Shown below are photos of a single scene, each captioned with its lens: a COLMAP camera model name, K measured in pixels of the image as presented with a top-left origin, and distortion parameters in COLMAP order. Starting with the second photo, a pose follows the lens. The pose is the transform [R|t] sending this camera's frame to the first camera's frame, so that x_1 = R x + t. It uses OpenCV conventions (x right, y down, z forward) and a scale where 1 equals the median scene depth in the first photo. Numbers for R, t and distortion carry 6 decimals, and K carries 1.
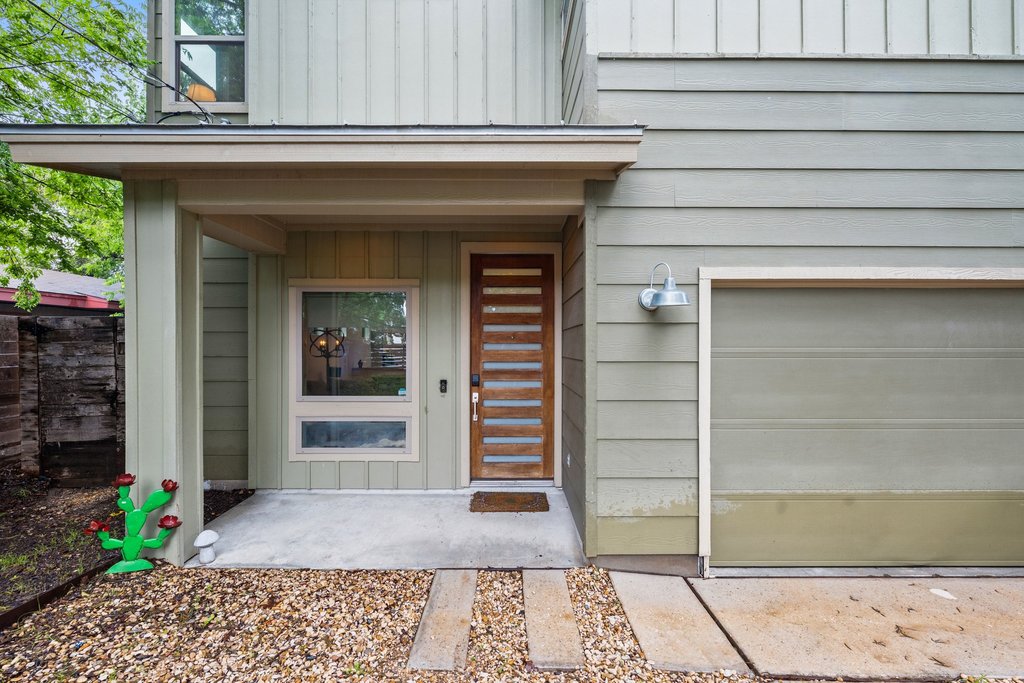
lens RADIAL K [[421.4, 0, 513.9], [0, 421.4, 344.1], [0, 0, 1]] dist [0.000361, 0.000085]
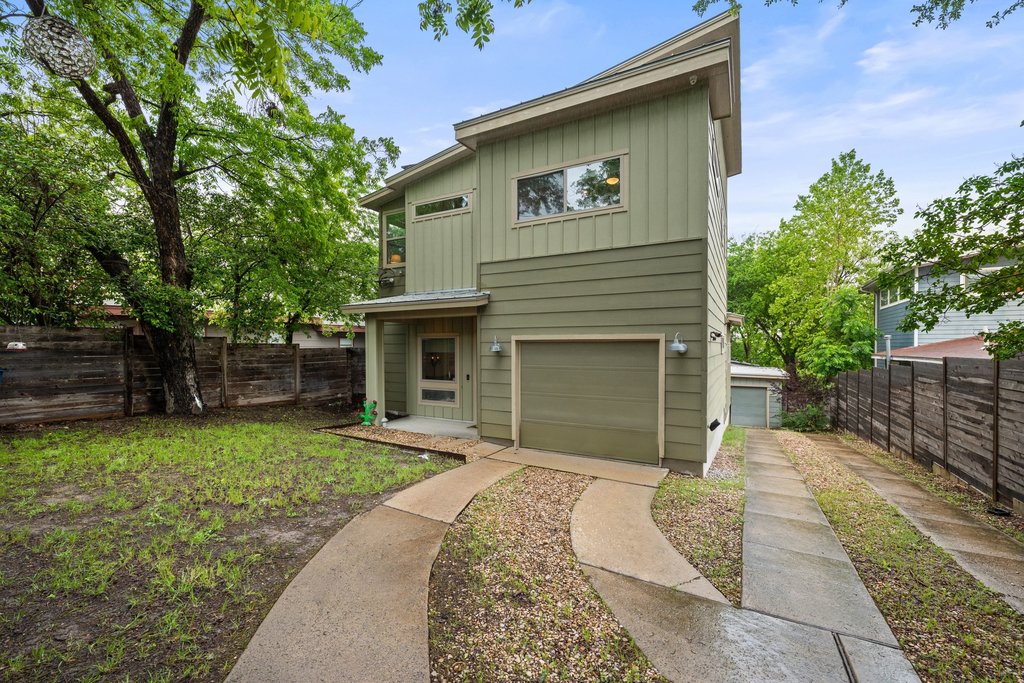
lens RADIAL K [[426.0, 0, 509.8], [0, 426.0, 349.9], [0, 0, 1]] dist [0.001714, 0.000168]
pose [[0.870970, 0.002597, -0.491330, 1.219942], [0.003392, 0.999930, 0.011298, -0.081270], [0.491325, -0.011507, 0.870900, -0.977916]]
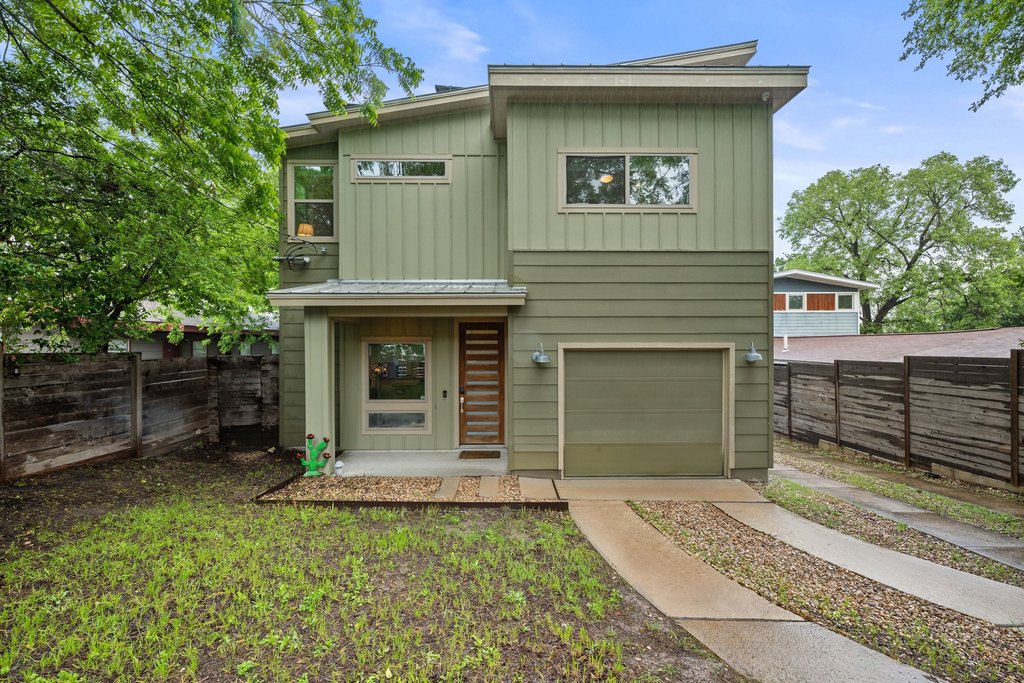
lens RADIAL K [[427.3, 0, 513.3], [0, 427.3, 344.3], [0, 0, 1]] dist [0.000256, 0.000174]
pose [[0.999979, -0.003447, 0.005468, 0.125357], [0.003438, 0.999993, 0.001491, -0.121055], [-0.005473, -0.001472, 0.999984, -0.884029]]
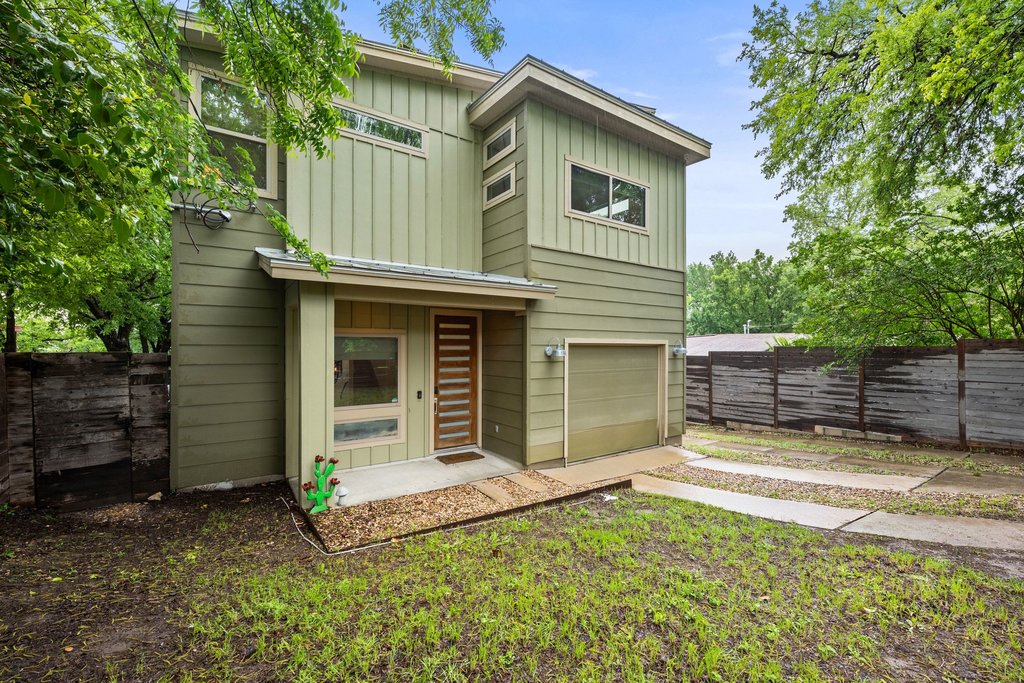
lens RADIAL K [[427.3, 0, 513.3], [0, 427.3, 344.3], [0, 0, 1]] dist [0.000256, 0.000174]
pose [[0.825866, 0.004121, 0.563852, -0.801439], [-0.003528, 0.999991, -0.002140, -0.094832], [-0.563856, -0.000222, 0.825873, -0.579984]]
